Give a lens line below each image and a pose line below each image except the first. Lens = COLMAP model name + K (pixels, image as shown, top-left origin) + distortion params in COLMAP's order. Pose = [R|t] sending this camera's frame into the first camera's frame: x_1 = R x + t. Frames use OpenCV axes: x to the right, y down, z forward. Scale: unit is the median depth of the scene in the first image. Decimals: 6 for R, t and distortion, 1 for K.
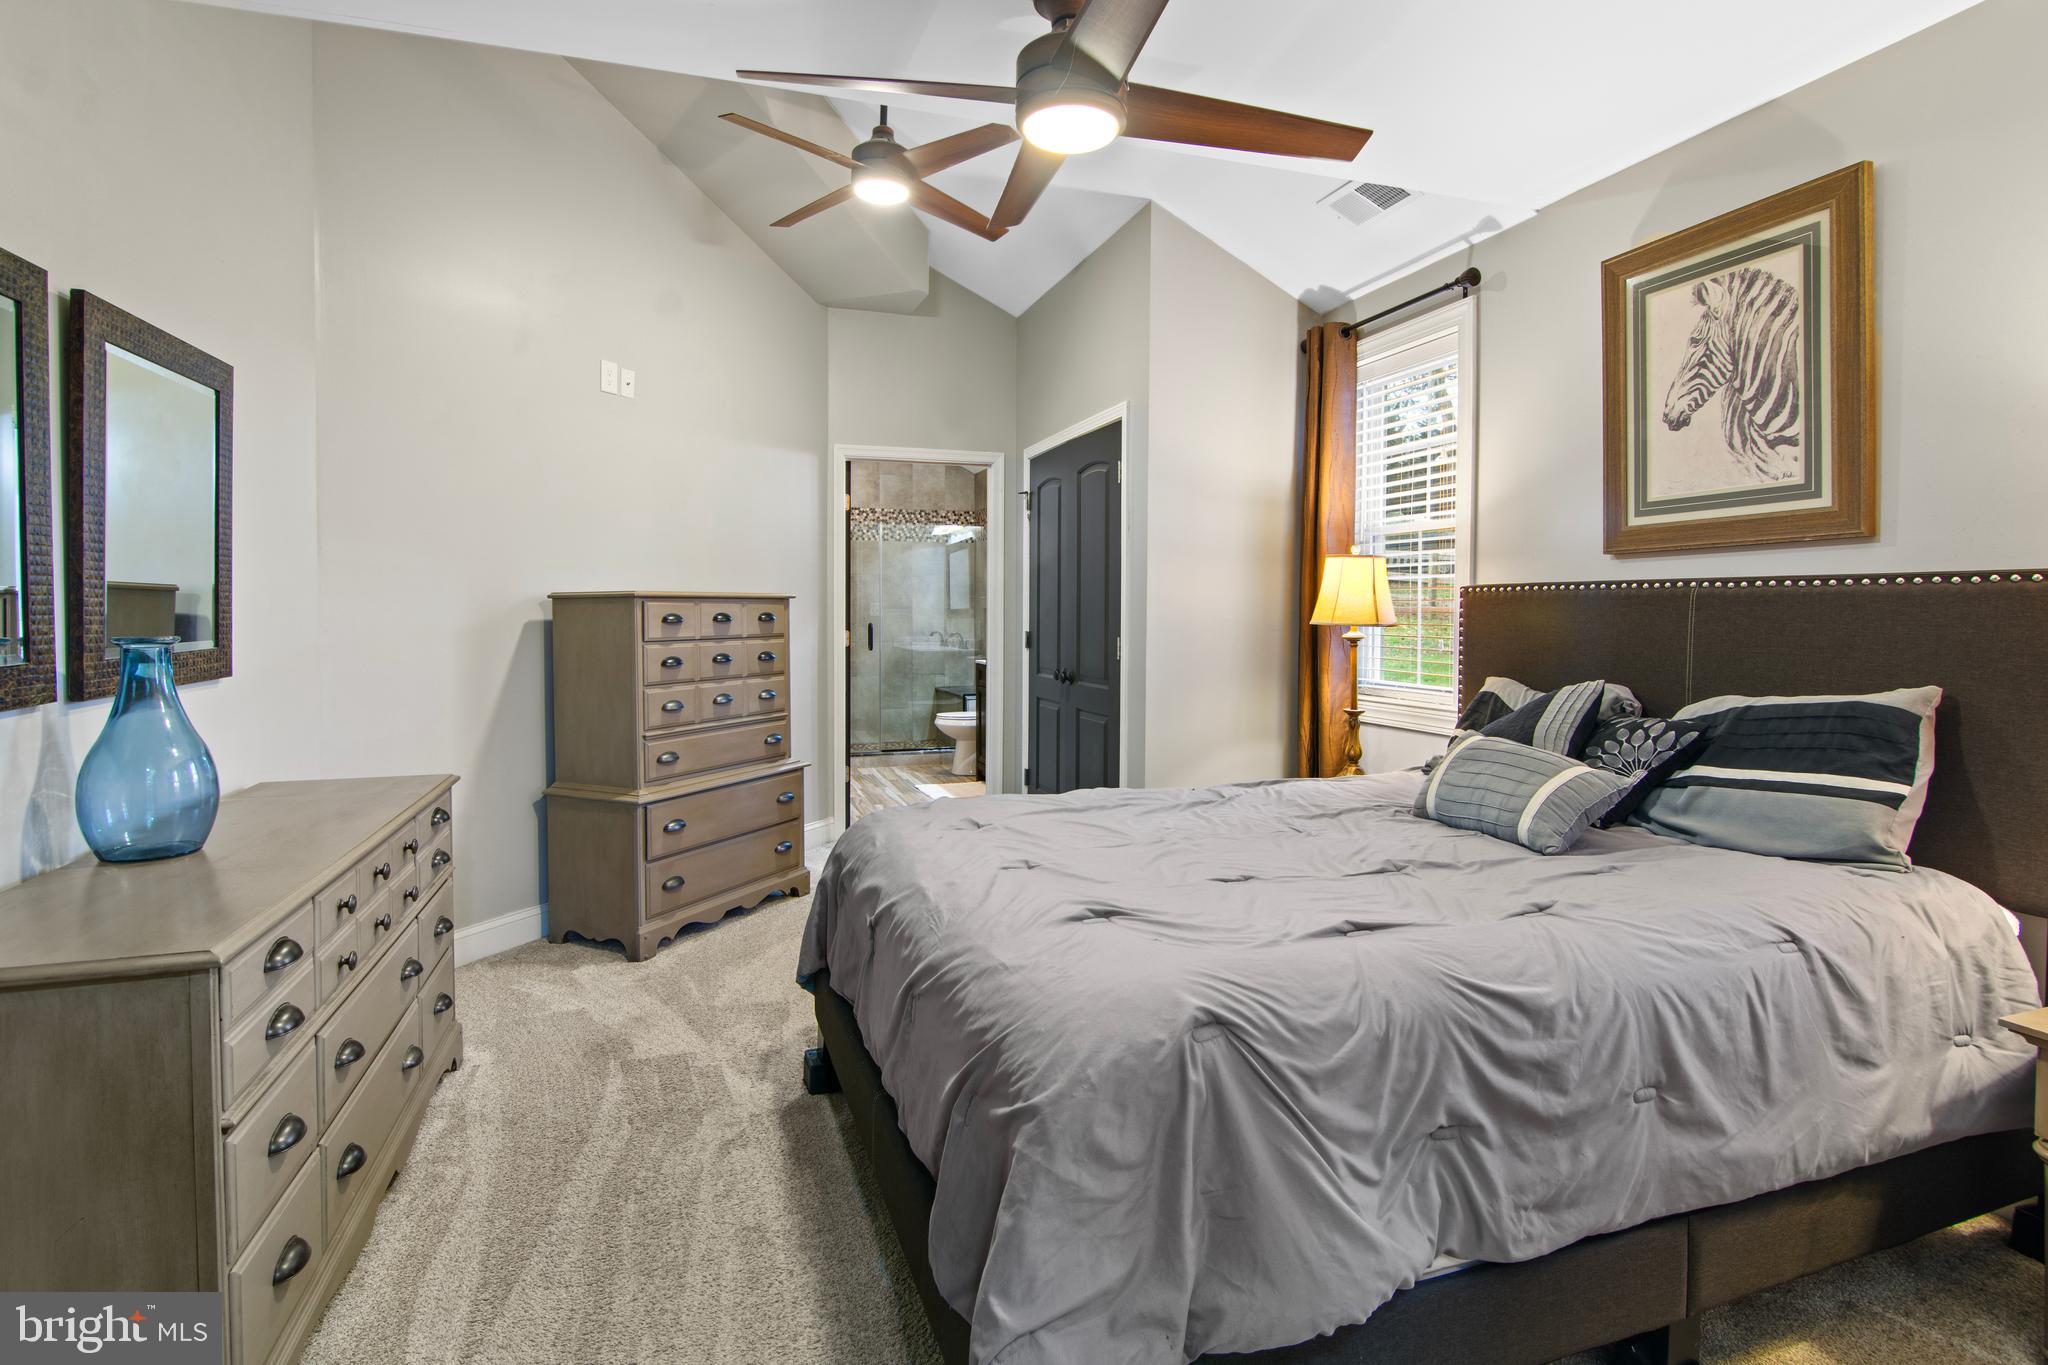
lens RADIAL K [[1010.7, 0, 1023.8], [0, 1010.7, 637.6], [0, 0, 1]] dist [-0.004347, -0.001922]
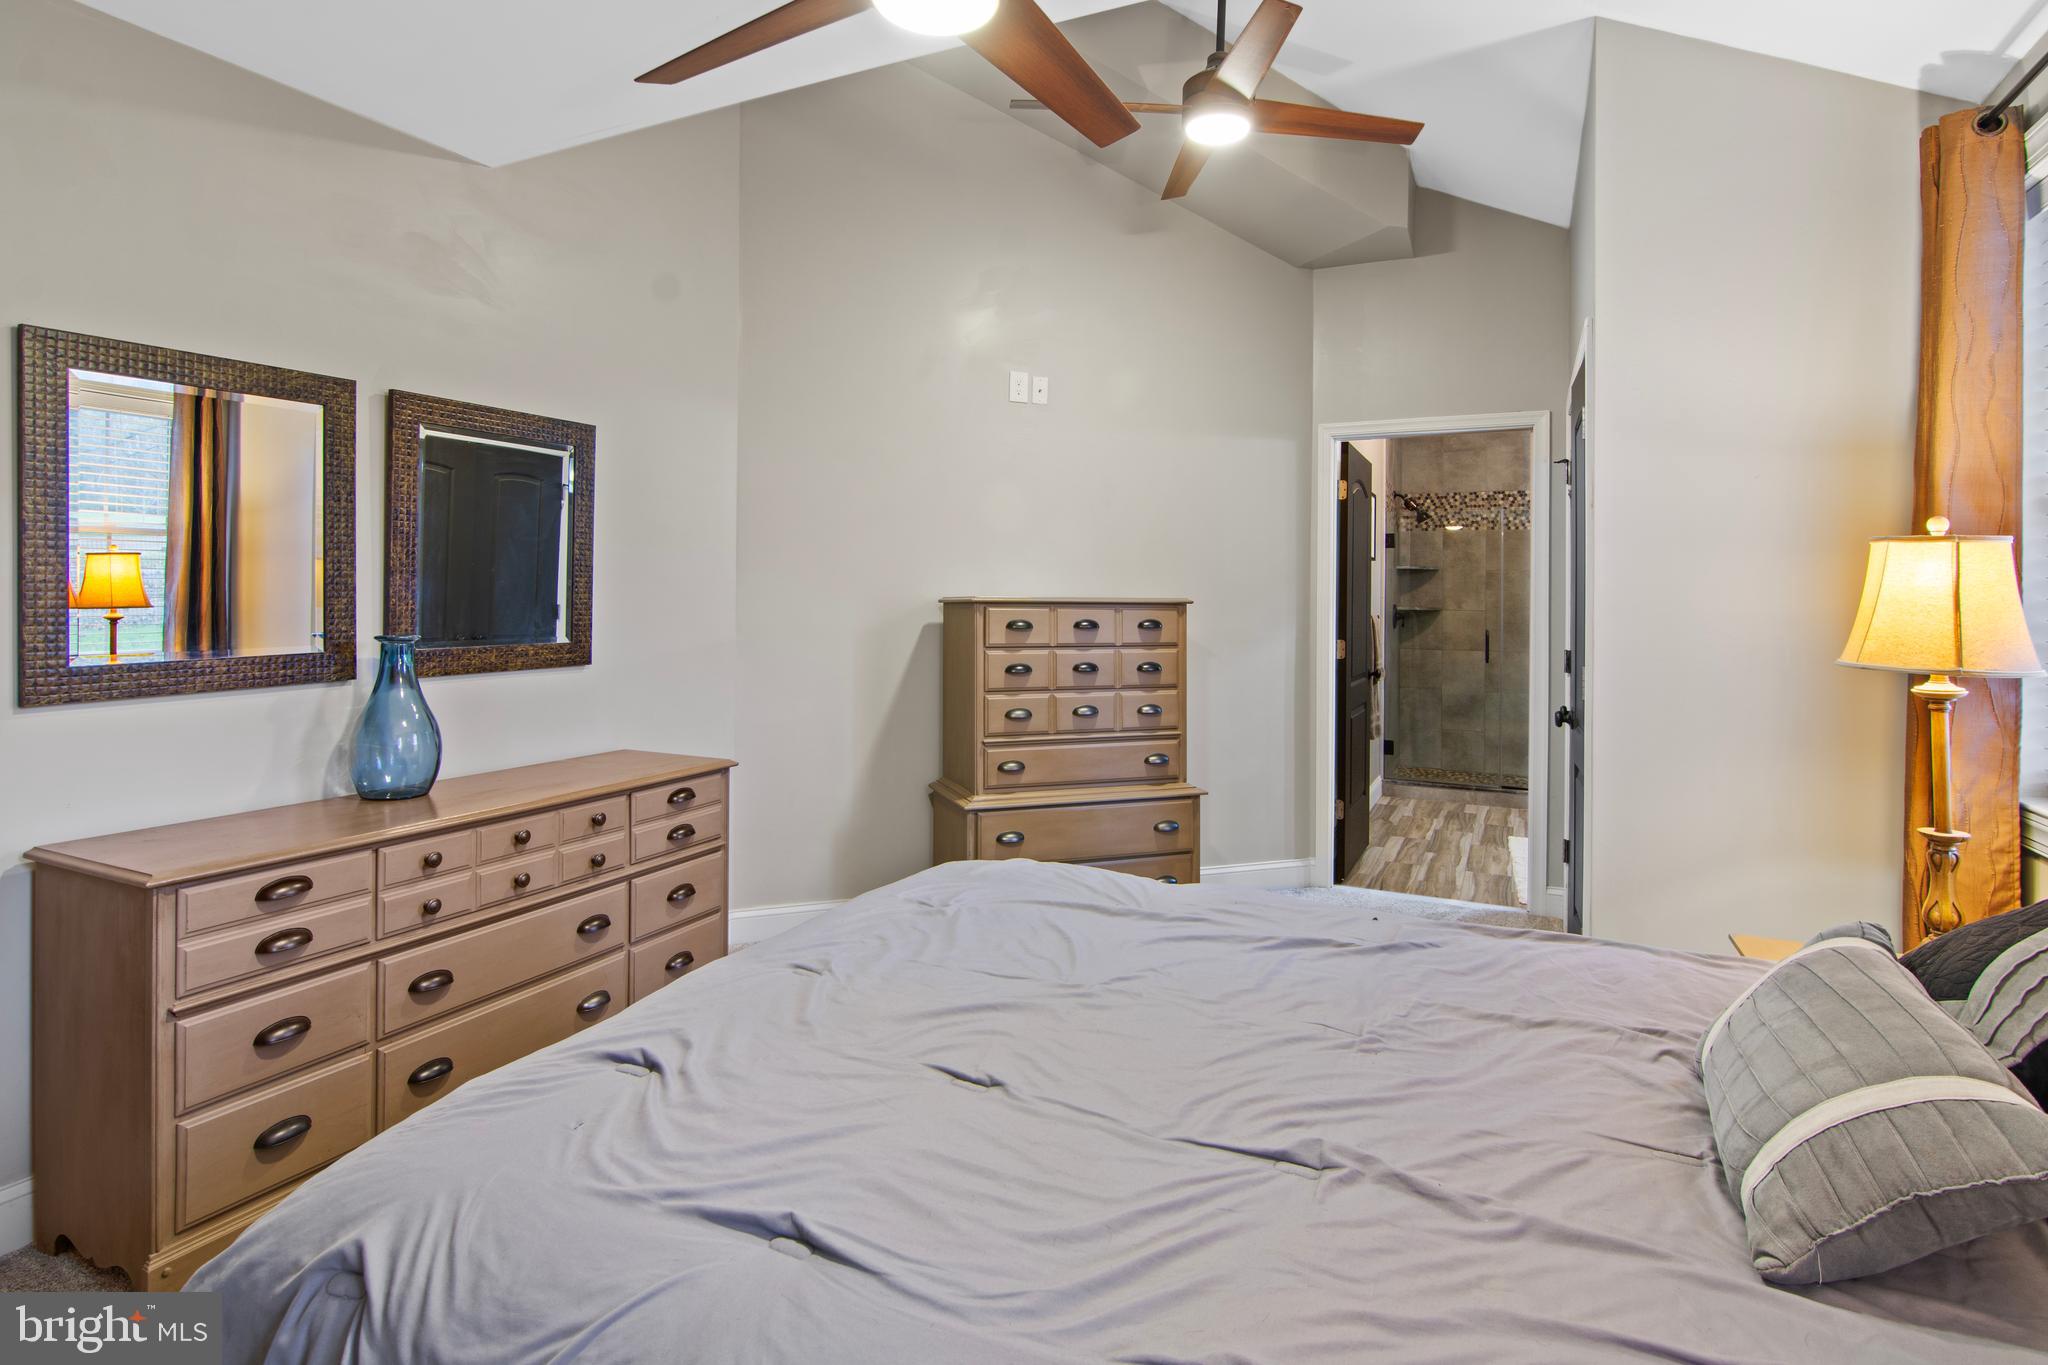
lens RADIAL K [[1028.2, 0, 1026.8], [0, 1028.2, 589.6], [0, 0, 1]] dist [-0.005588, -0.000965]
pose [[0.720372, 0.002323, -0.693584, 0.446927], [-0.030869, 0.999111, -0.028715, -0.031018], [0.692901, 0.042095, 0.719803, 0.365371]]
